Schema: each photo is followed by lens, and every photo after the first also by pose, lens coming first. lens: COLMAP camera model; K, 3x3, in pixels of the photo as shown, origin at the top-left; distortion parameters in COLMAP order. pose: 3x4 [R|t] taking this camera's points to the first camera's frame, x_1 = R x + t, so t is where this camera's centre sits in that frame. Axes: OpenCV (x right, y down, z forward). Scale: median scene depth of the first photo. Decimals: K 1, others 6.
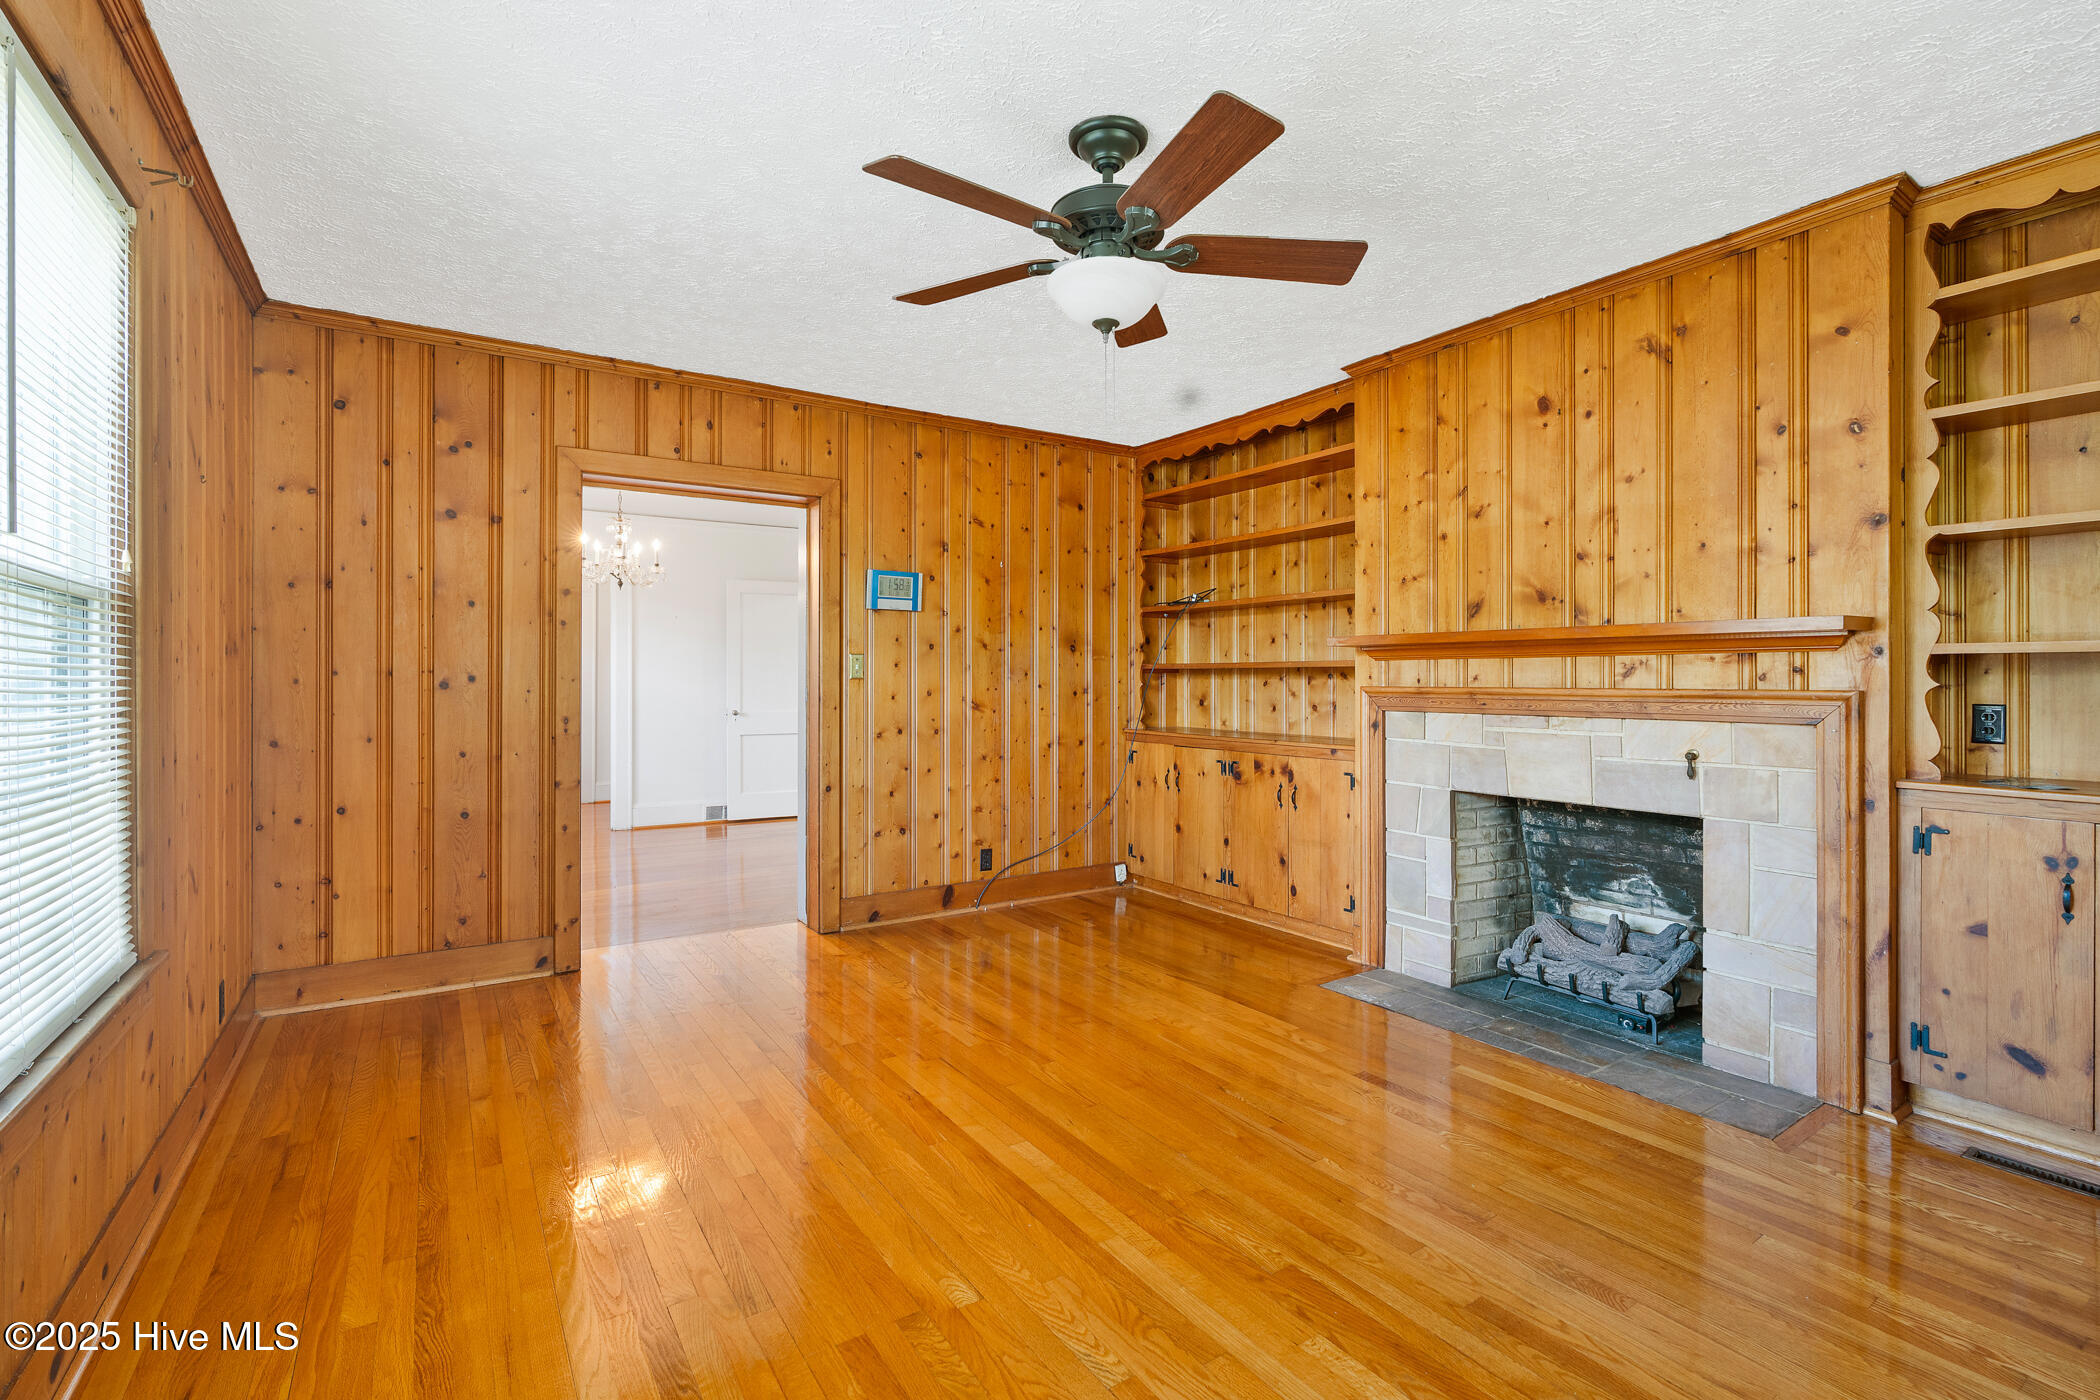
lens RADIAL K [[952.7, 0, 1049.6], [0, 952.7, 682.3], [0, 0, 1]] dist [-0.000949, 0.000879]
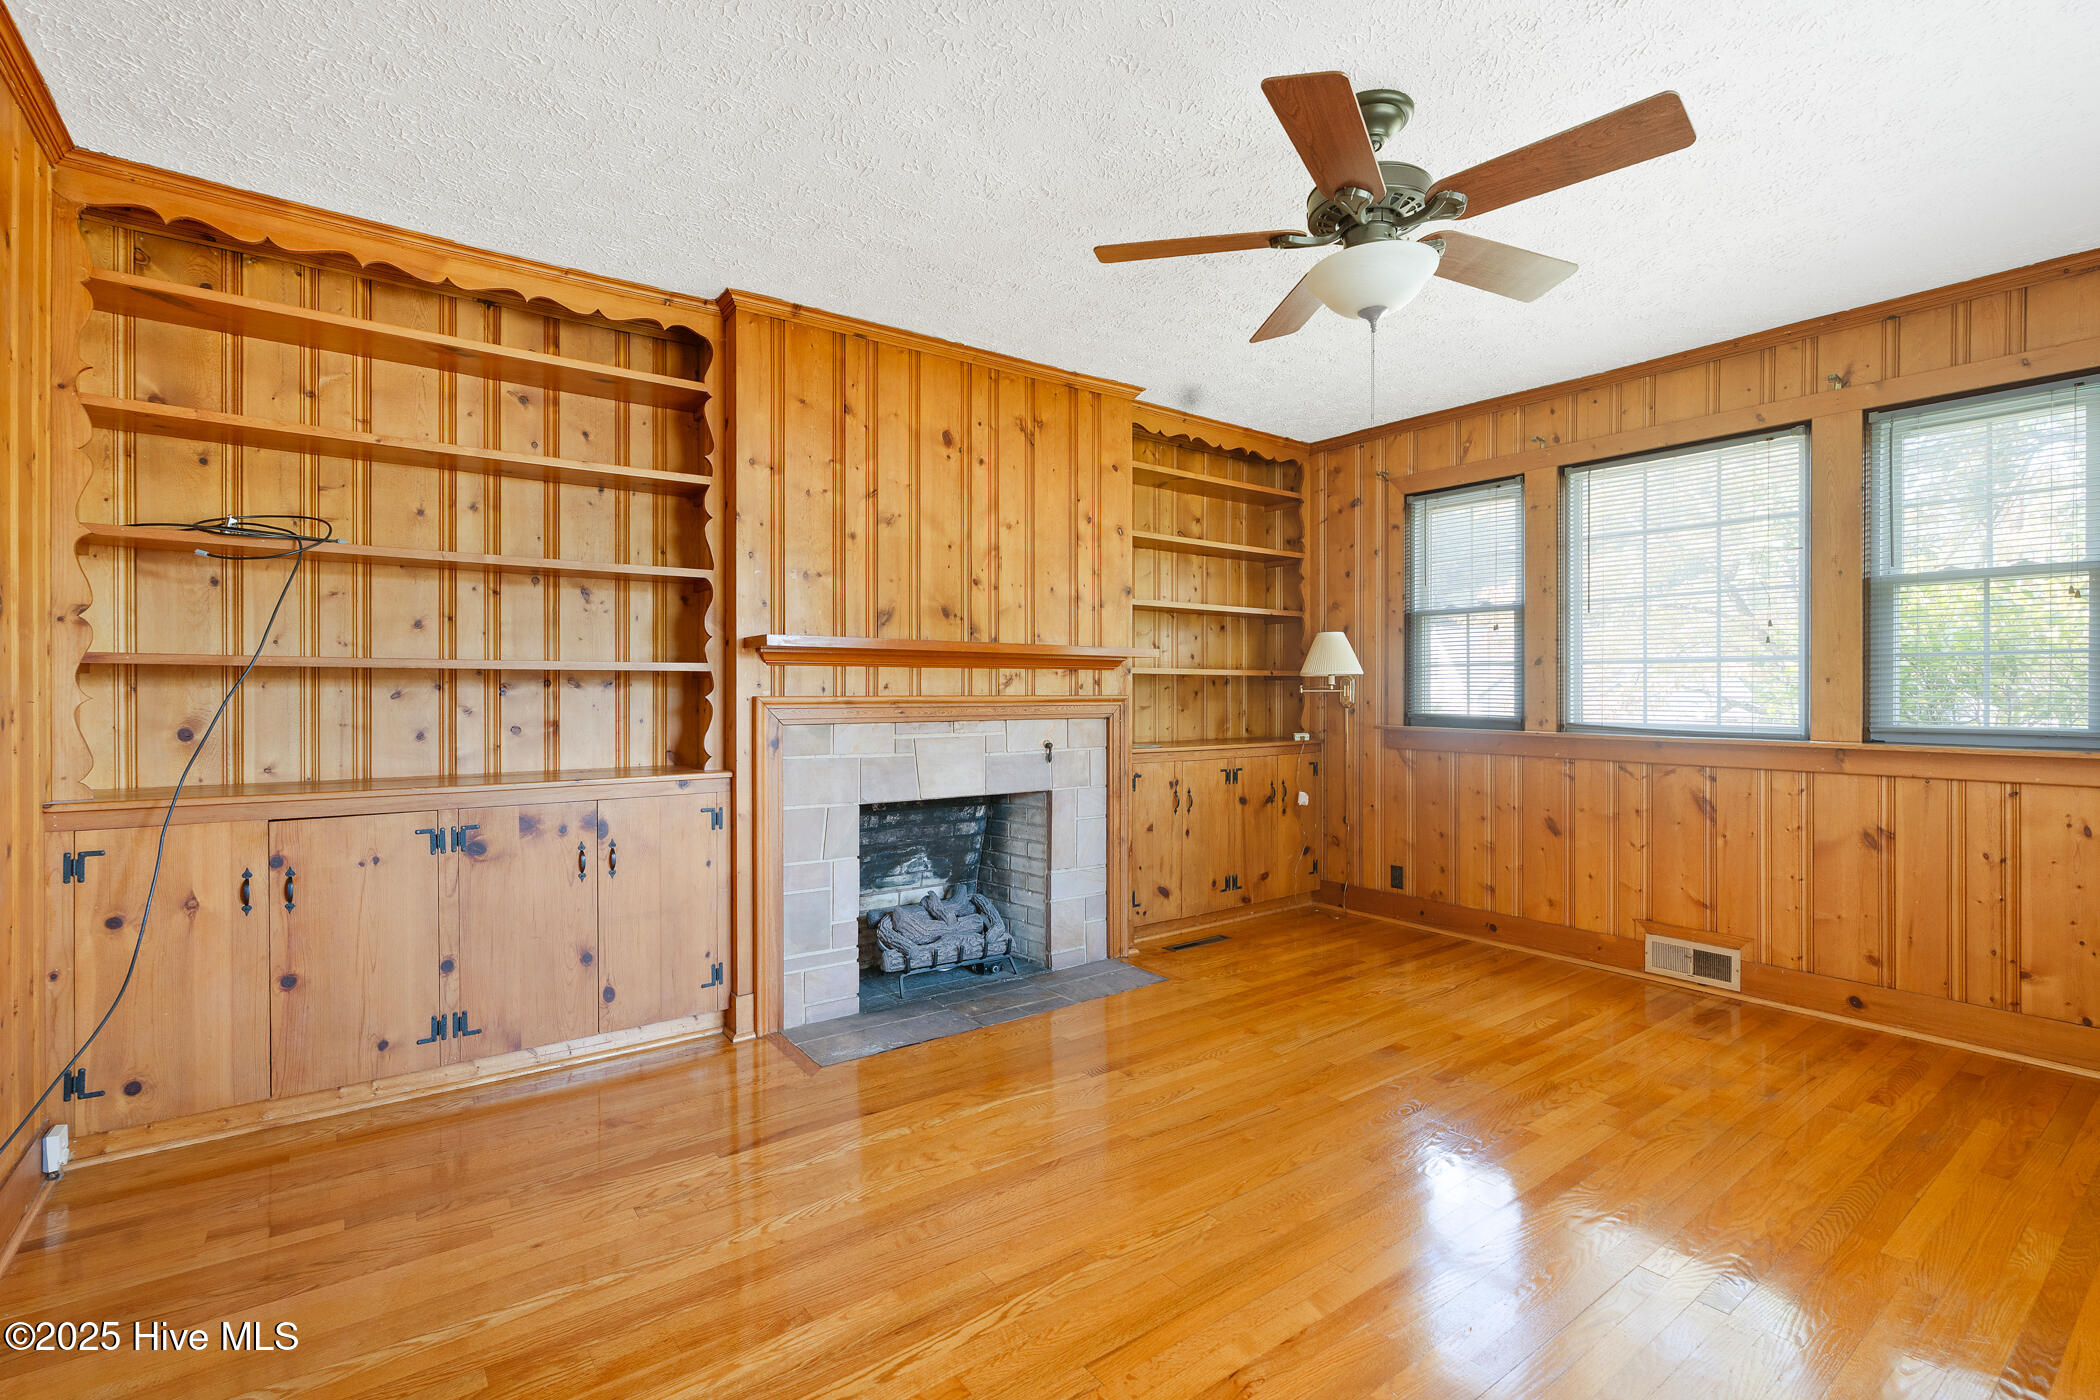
lens RADIAL K [[952.7, 0, 1097.3], [0, 952.7, 693.2], [0, 0, 1]] dist [-0.000949, 0.000879]
pose [[-0.065017, -0.005167, 0.997871, -0.571367], [0.002336, 0.999983, 0.005330, -0.002357], [-0.997881, 0.002678, -0.065003, 0.869020]]
